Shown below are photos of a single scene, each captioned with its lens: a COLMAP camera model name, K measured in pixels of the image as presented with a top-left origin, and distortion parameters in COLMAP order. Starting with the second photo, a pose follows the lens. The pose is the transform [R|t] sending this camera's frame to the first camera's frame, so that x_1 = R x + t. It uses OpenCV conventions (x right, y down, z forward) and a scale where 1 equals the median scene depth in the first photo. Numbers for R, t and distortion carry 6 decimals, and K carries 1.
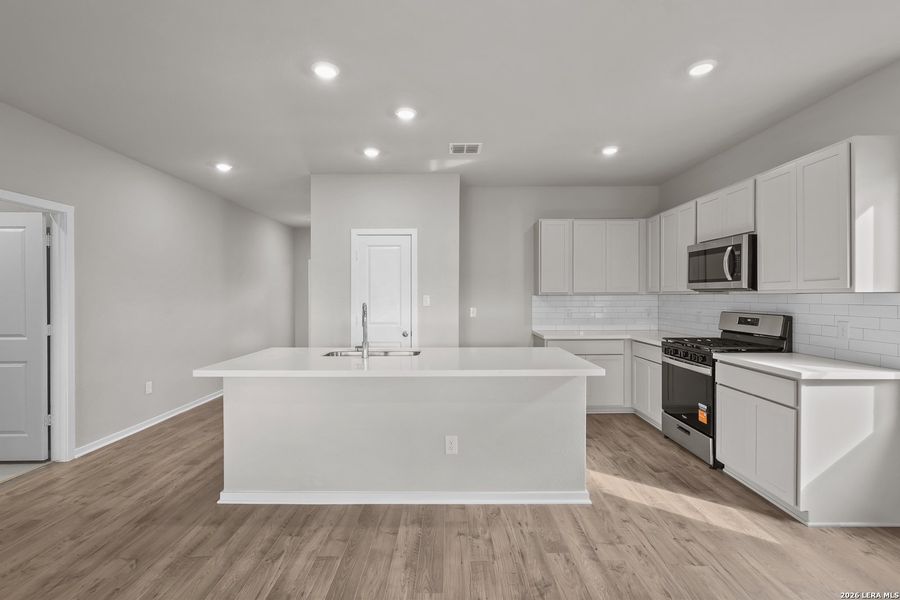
lens RADIAL K [[412.4, 0, 448.9], [0, 412.4, 297.7], [0, 0, 1]] dist [-0.001907, 0.000419]
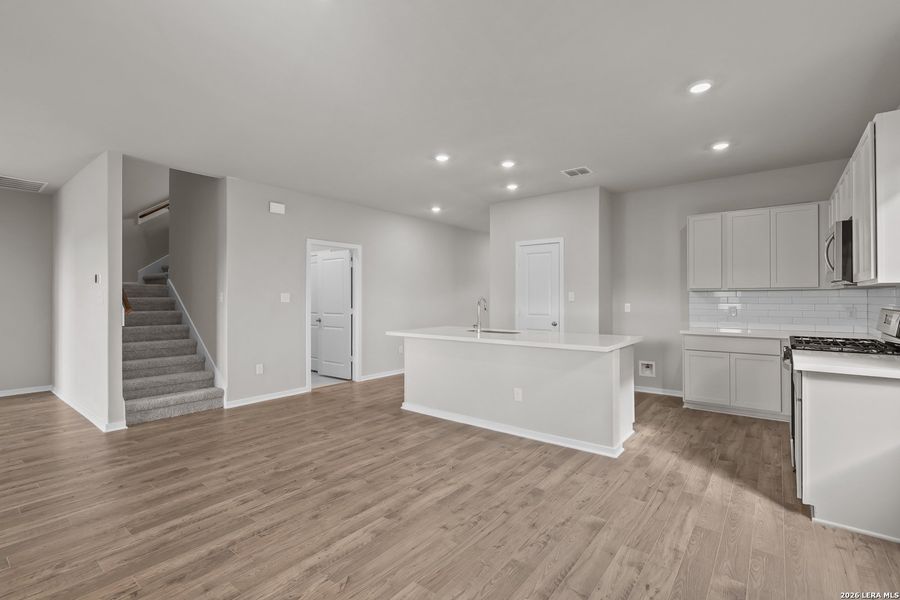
lens RADIAL K [[417.9, 0, 448.3], [0, 417.9, 294.5], [0, 0, 1]] dist [0.002336, 0.000882]
pose [[0.784344, -0.003700, -0.620315, 0.592165], [-0.001412, 0.999969, -0.007750, 0.015186], [0.620324, 0.006955, 0.784315, -0.243972]]
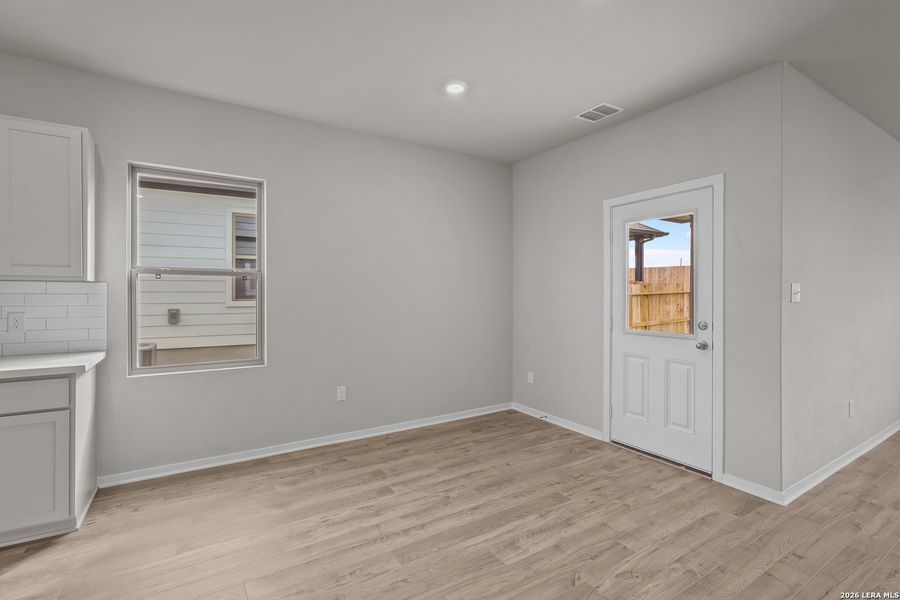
lens RADIAL K [[414.4, 0, 443.8], [0, 414.4, 296.0], [0, 0, 1]] dist [0.000241, -0.000599]
pose [[-0.534073, -0.003255, 0.845432, -0.264022], [0.000459, 0.999991, 0.004140, 0.015478], [-0.845438, 0.002599, -0.534067, 0.581517]]
